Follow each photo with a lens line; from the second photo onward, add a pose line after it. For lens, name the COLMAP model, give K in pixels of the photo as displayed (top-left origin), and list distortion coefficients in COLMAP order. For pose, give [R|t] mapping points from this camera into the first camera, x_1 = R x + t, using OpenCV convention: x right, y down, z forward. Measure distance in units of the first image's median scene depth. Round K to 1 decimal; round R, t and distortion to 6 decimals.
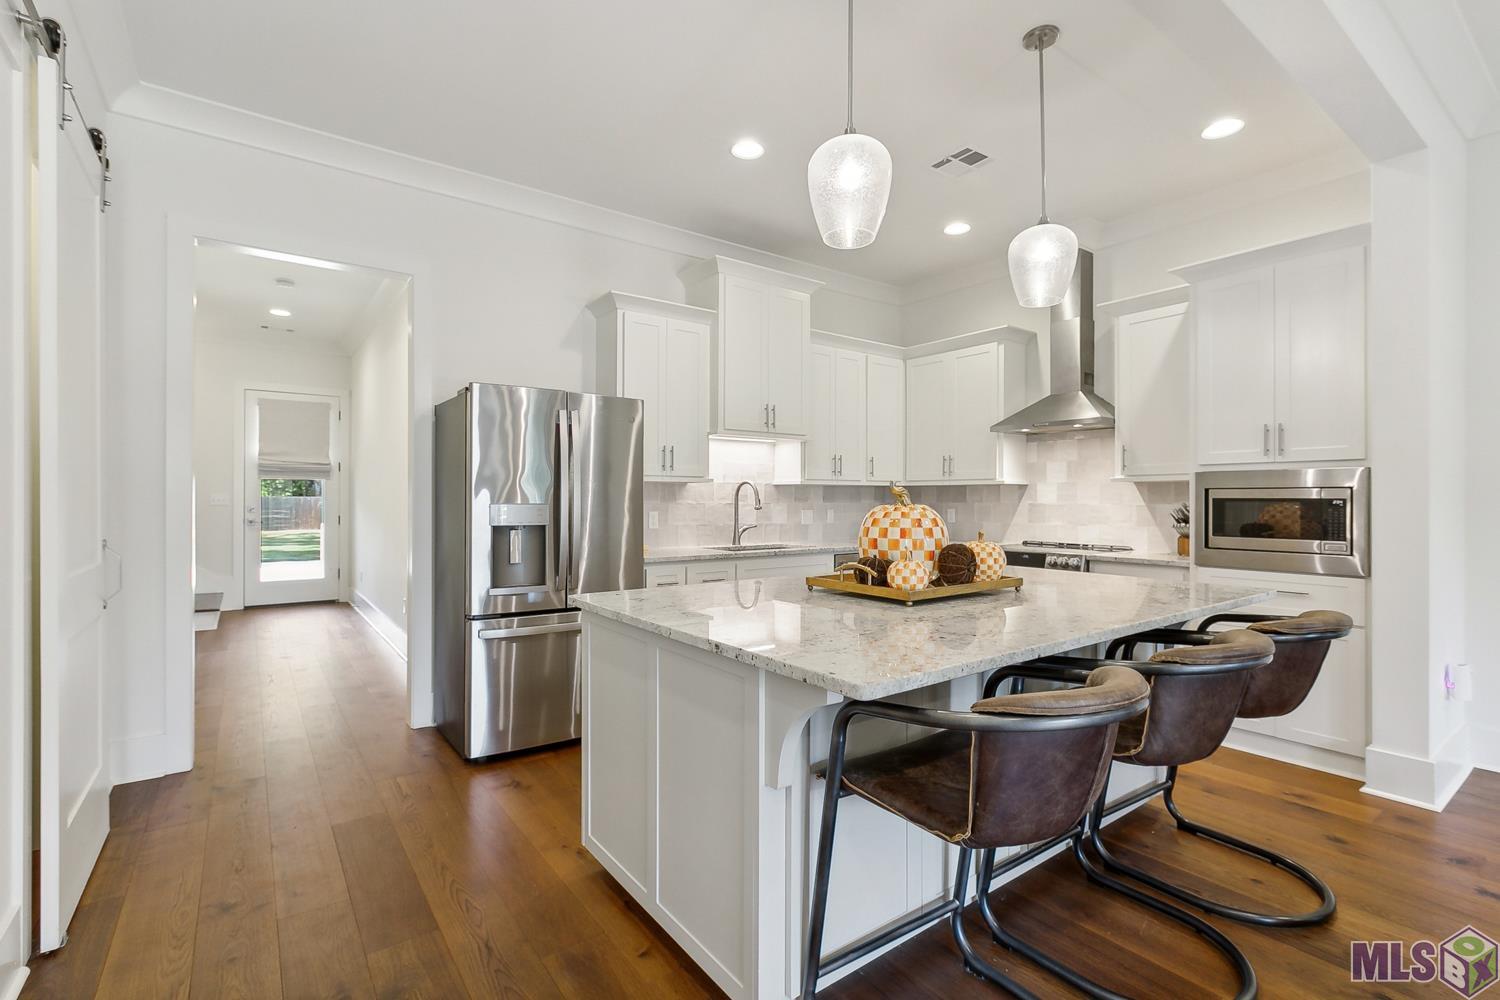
lens RADIAL K [[672.8, 0, 724.1], [0, 672.8, 493.8], [0, 0, 1]] dist [-0.000287, 0.000031]
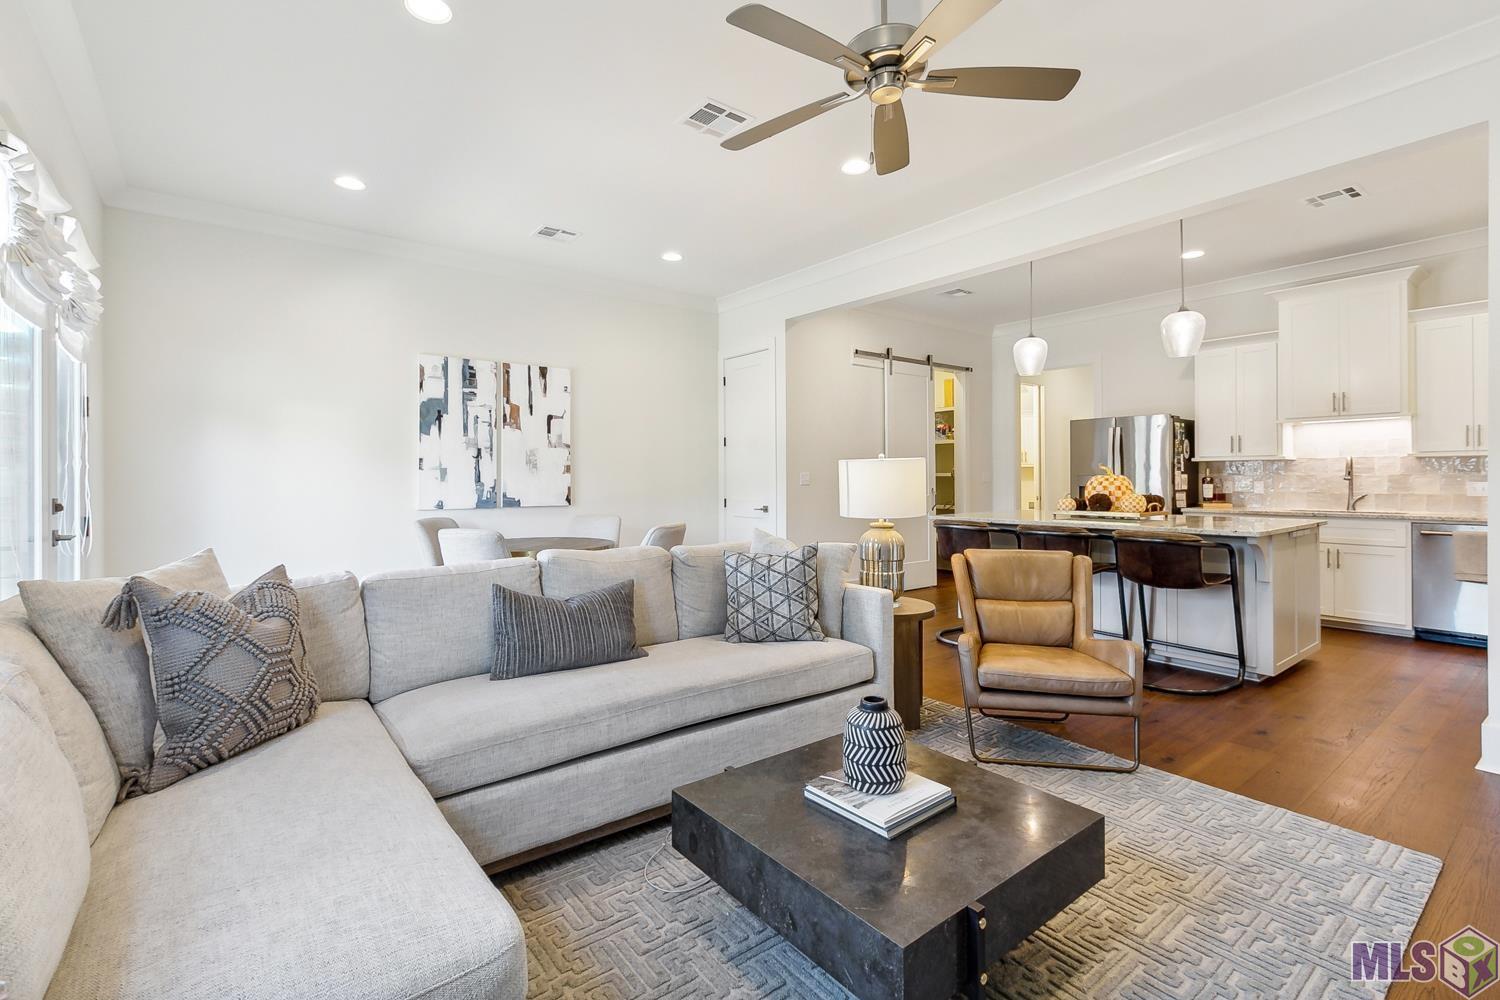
lens RADIAL K [[672.8, 0, 724.1], [0, 672.8, 493.8], [0, 0, 1]] dist [-0.000287, 0.000031]
pose [[0.023259, 0.004781, -0.999718, 1.167309], [0.017395, 0.999835, 0.005187, 0.023565], [0.999578, -0.017511, 0.023172, -0.092844]]
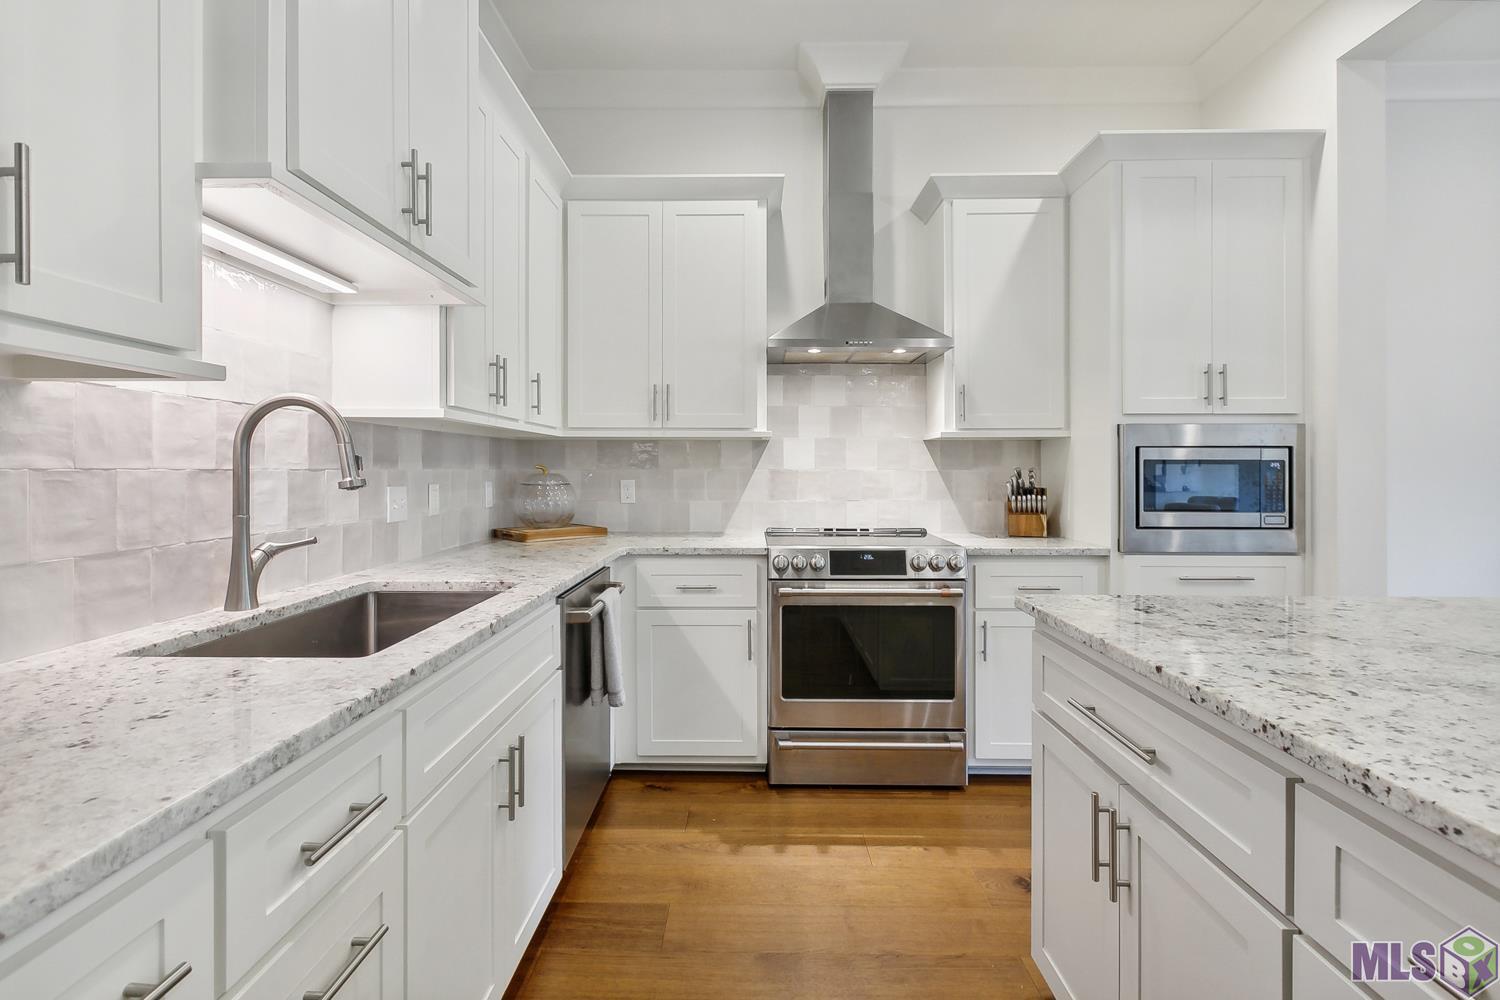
lens RADIAL K [[694.9, 0, 745.8], [0, 694.9, 473.3], [0, 0, 1]] dist [0.001159, 0.000194]
pose [[0.595135, -0.003567, 0.803618, -0.100631], [-0.006548, 0.999935, 0.009287, 0.012326], [-0.803599, -0.010789, 0.595073, 0.650591]]
